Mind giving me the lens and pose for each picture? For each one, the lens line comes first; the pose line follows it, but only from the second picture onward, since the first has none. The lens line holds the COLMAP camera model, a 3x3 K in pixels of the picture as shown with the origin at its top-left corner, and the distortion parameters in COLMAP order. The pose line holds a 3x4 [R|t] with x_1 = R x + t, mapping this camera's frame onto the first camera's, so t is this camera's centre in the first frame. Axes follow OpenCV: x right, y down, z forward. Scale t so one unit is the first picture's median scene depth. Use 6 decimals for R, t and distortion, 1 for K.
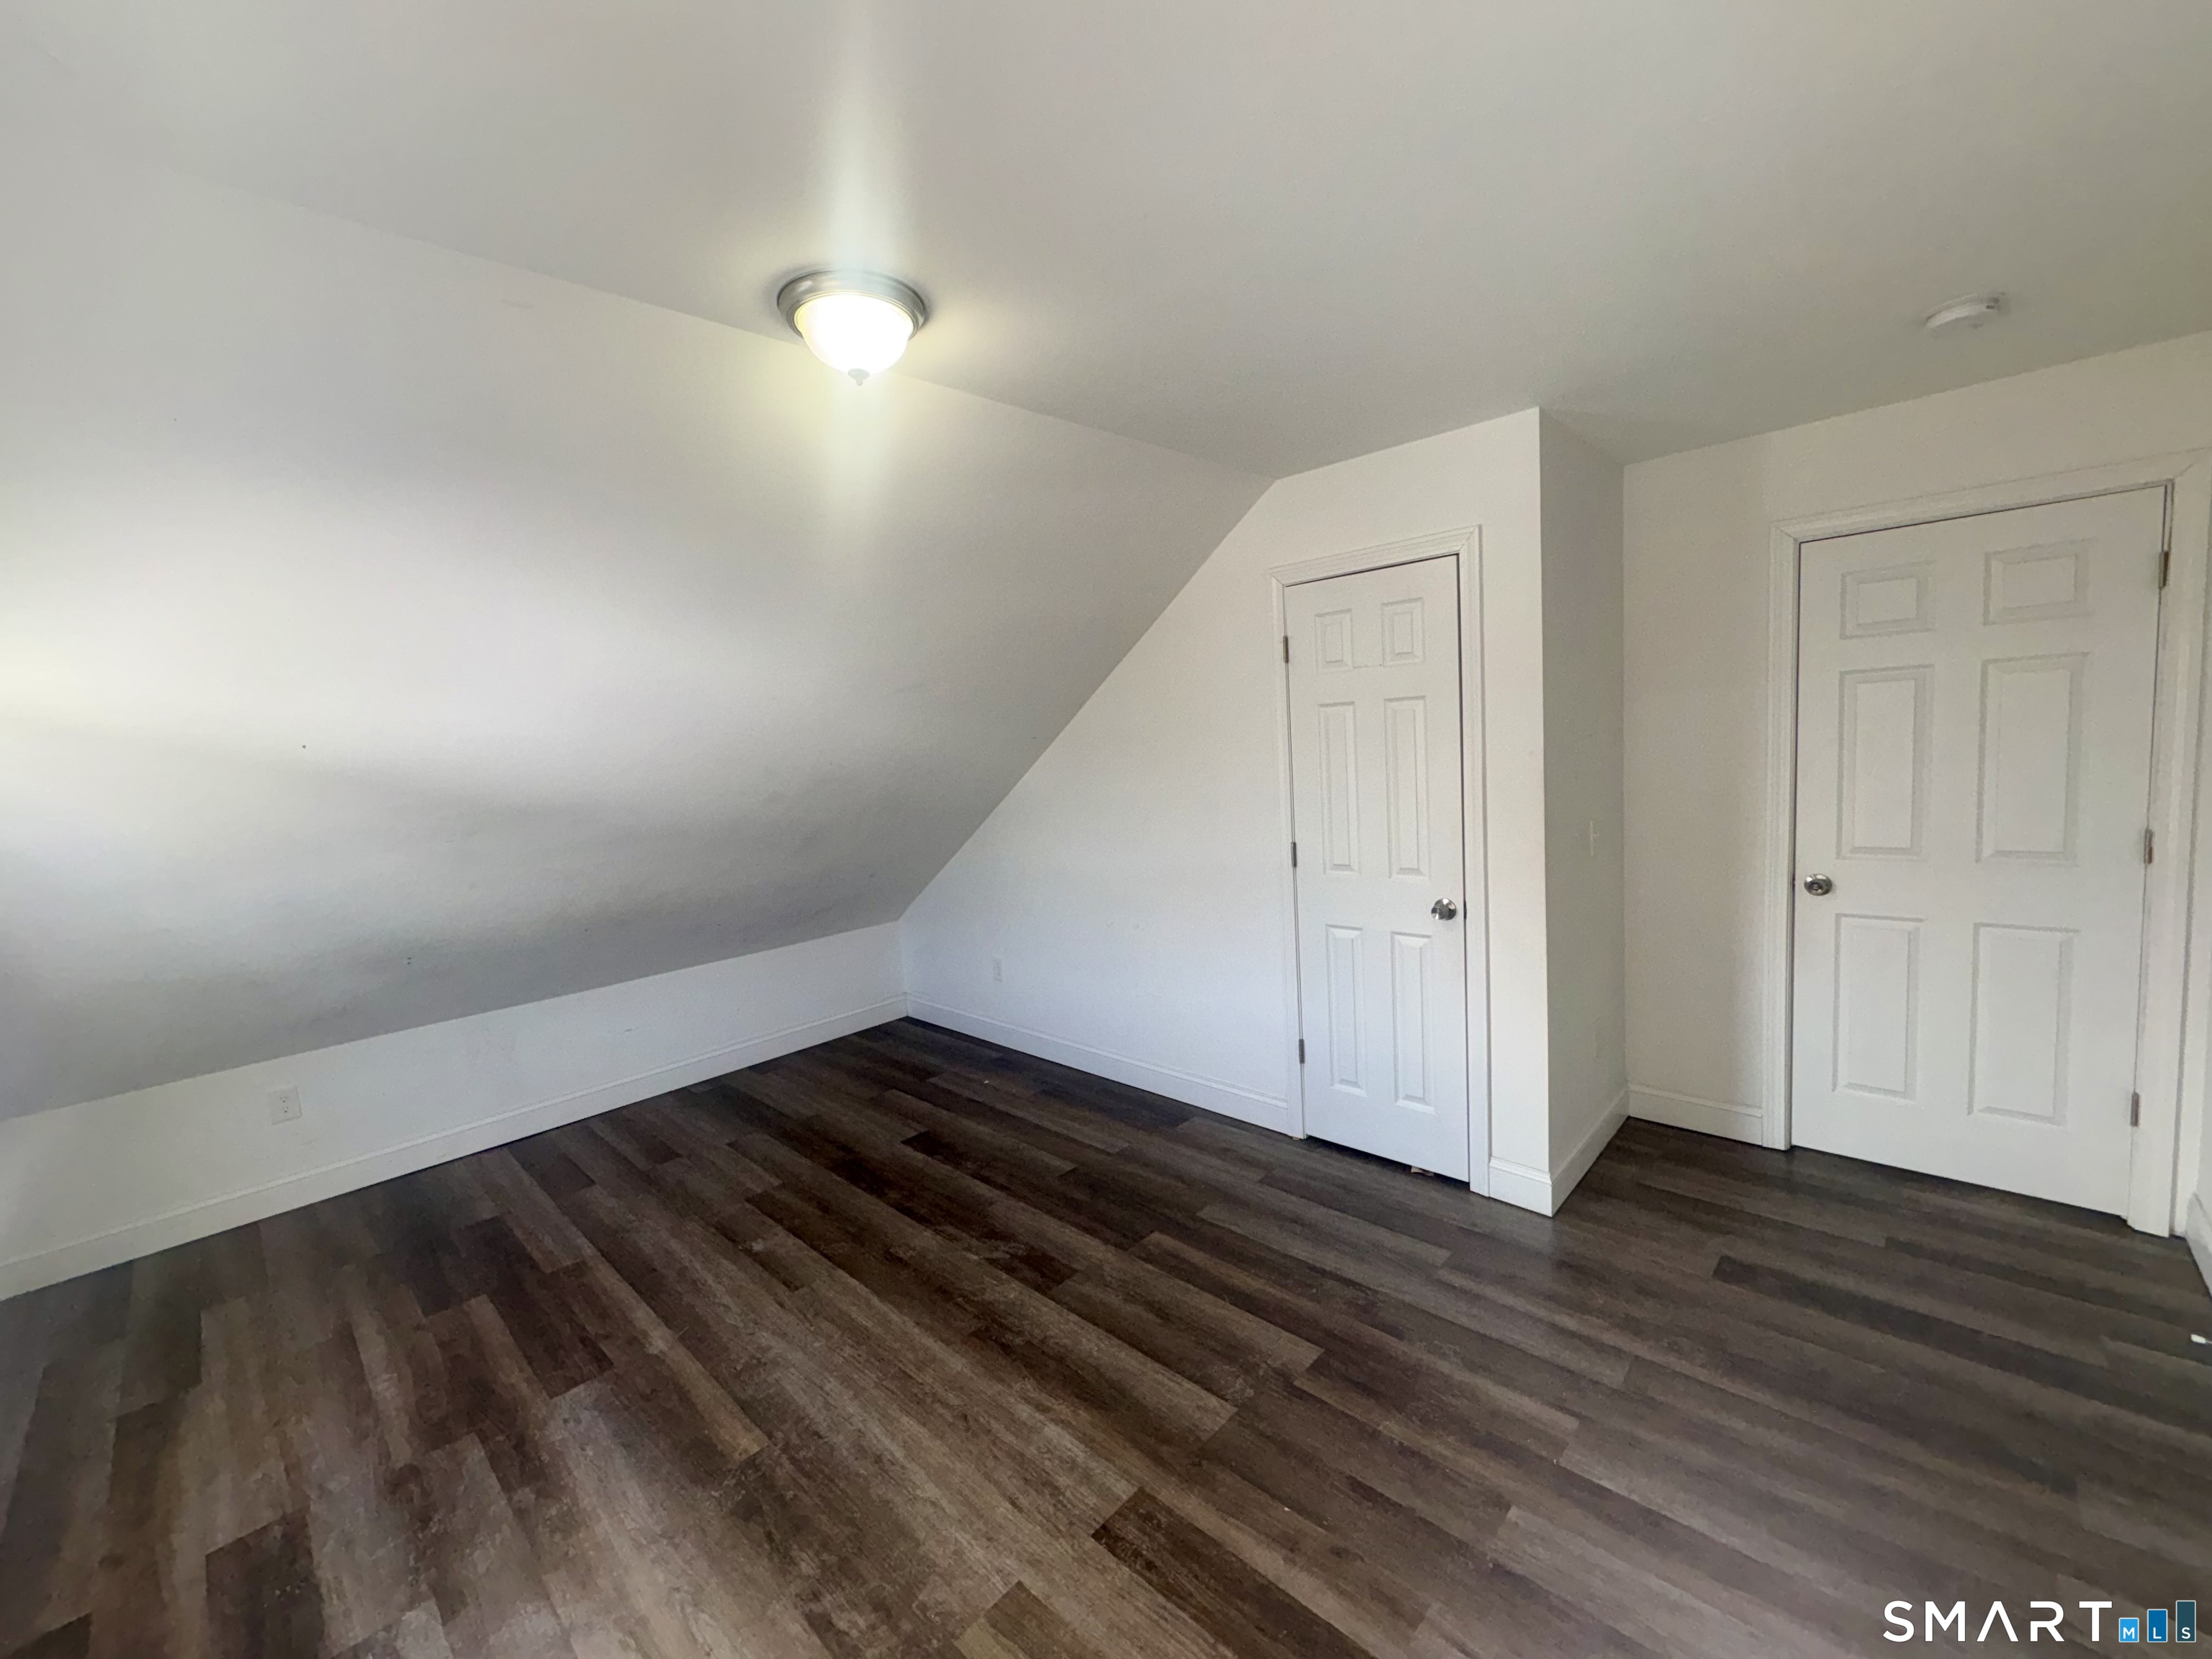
lens RADIAL K [[878.7, 0, 1112.1], [0, 878.7, 828.1], [0, 0, 1]] dist [0.001444, 0.000194]
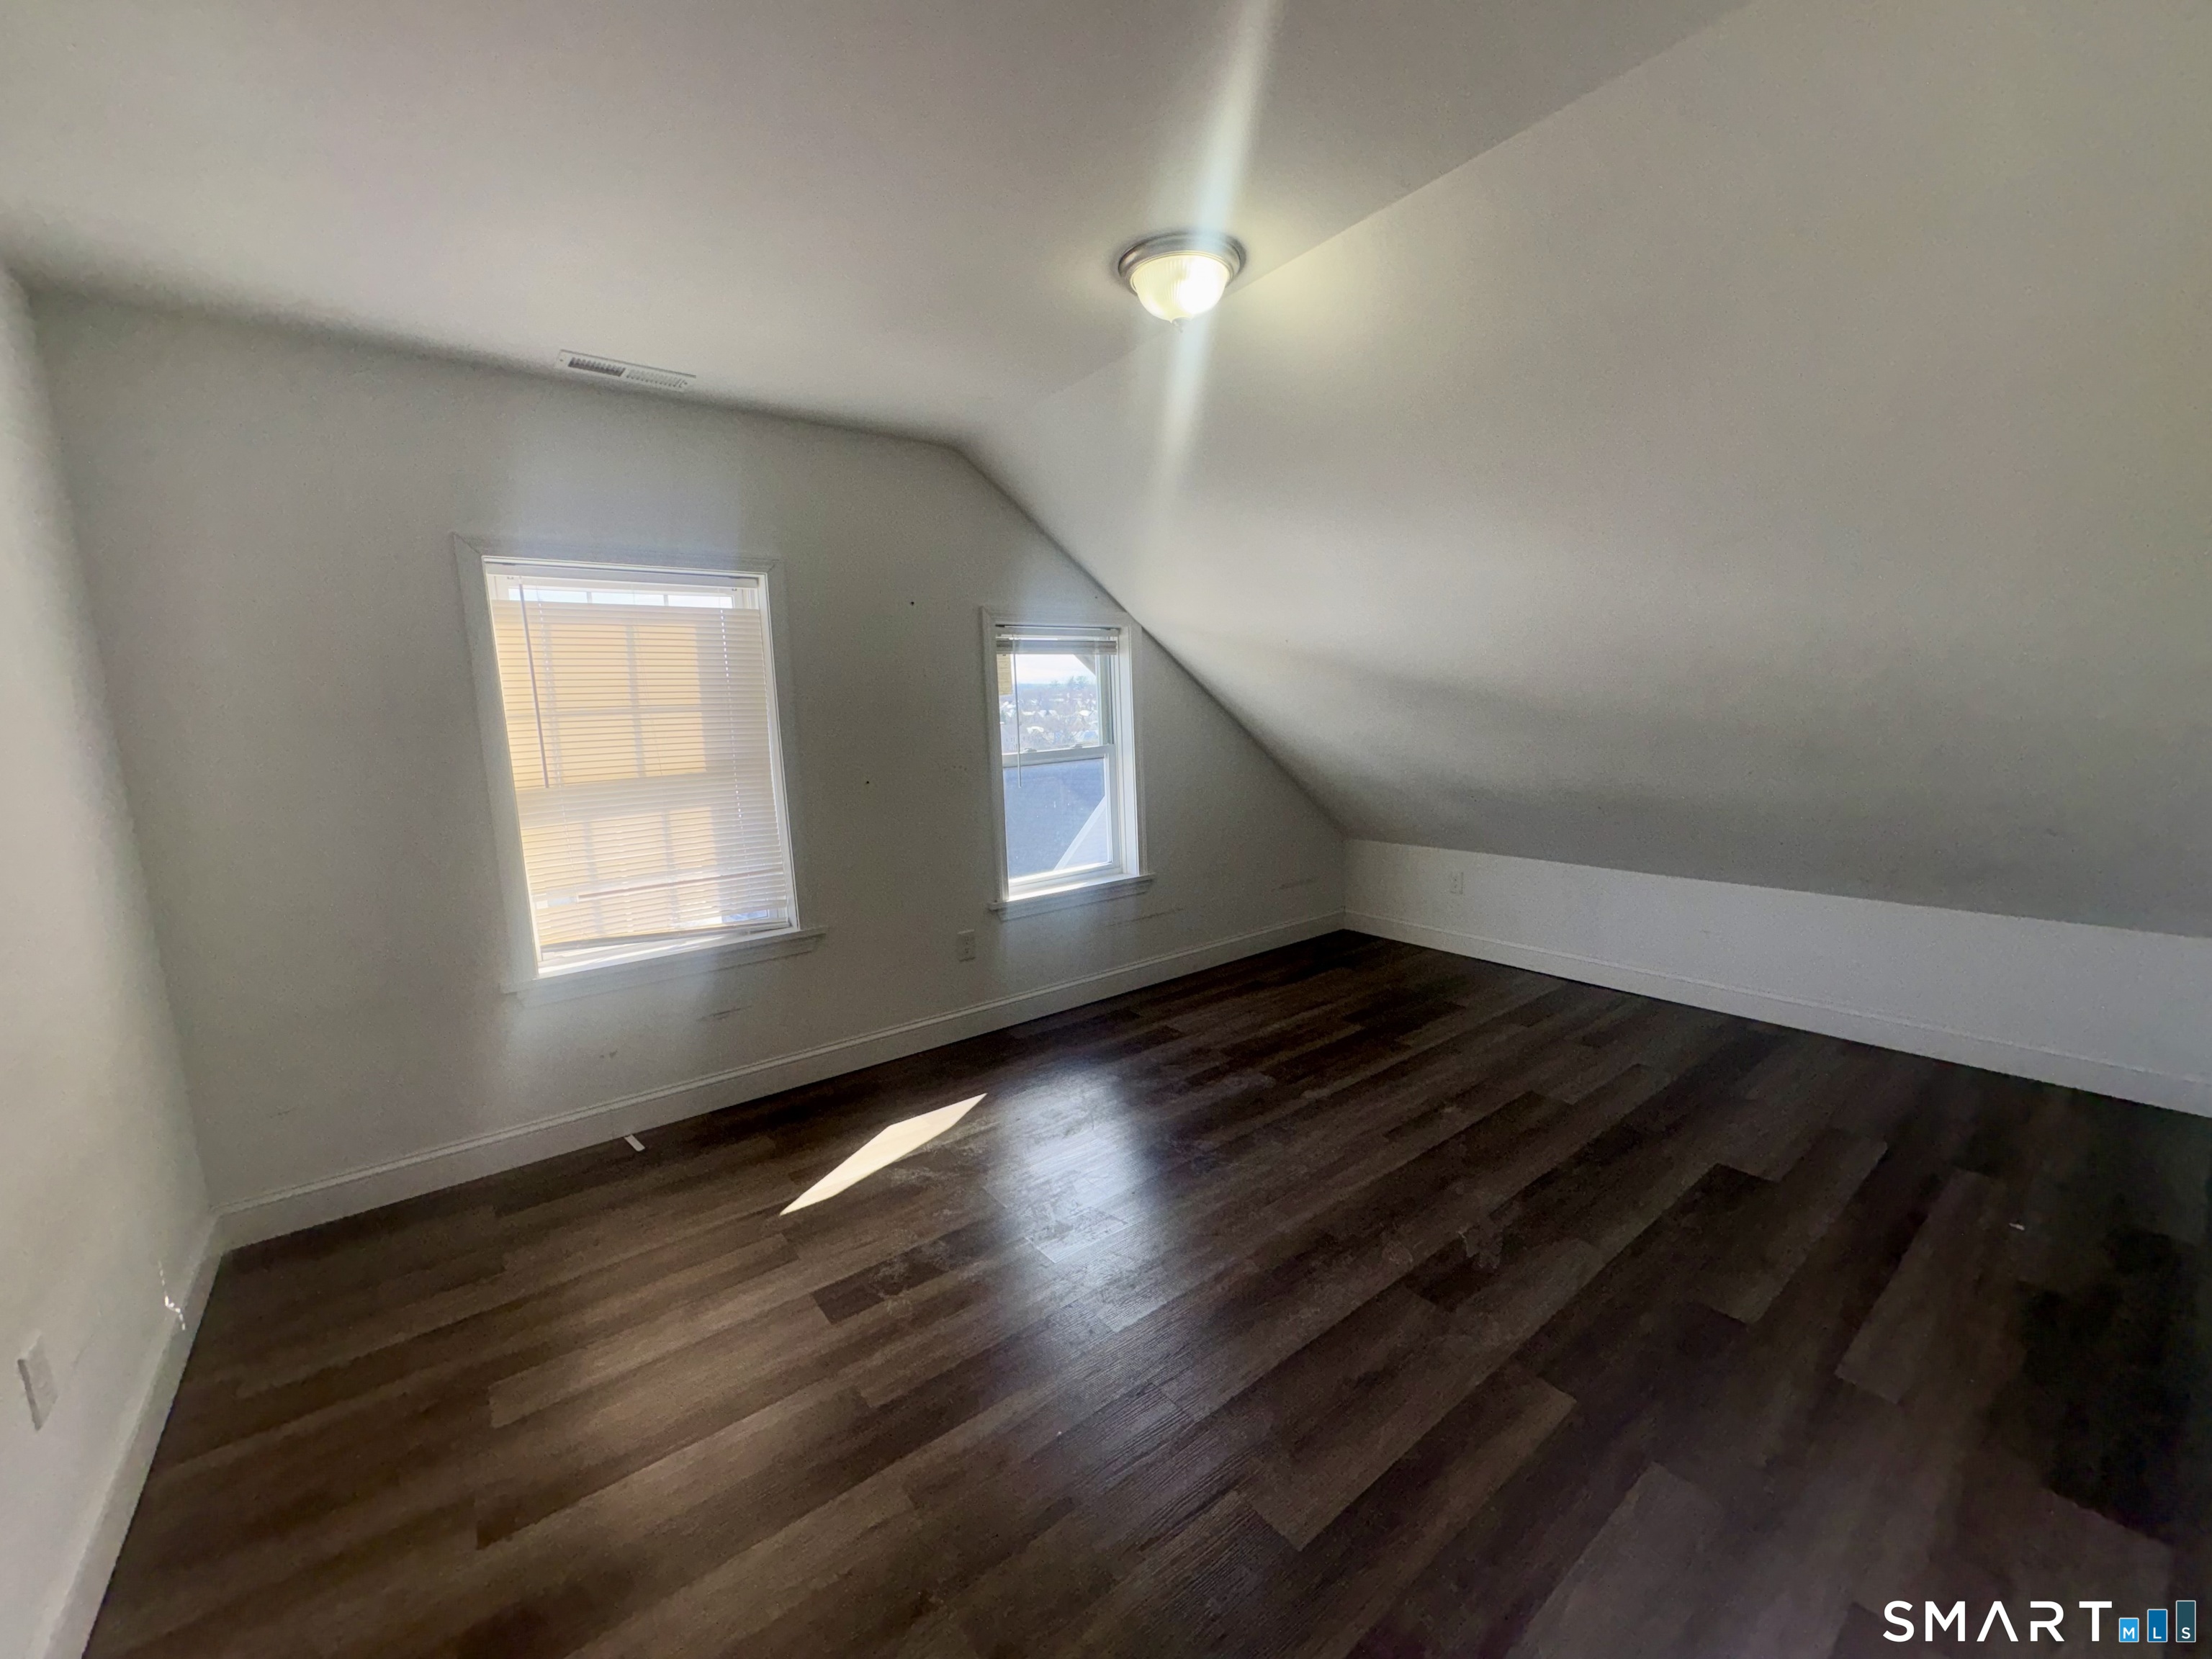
lens RADIAL K [[878.7, 0, 1112.6], [0, 878.7, 829.7], [0, 0, 1]] dist [0.001444, 0.000194]
pose [[-0.143588, 0.210918, -0.966900, 0.612970], [-0.051993, 0.974067, 0.220203, -0.074604], [0.988271, 0.081890, -0.128898, 0.682716]]
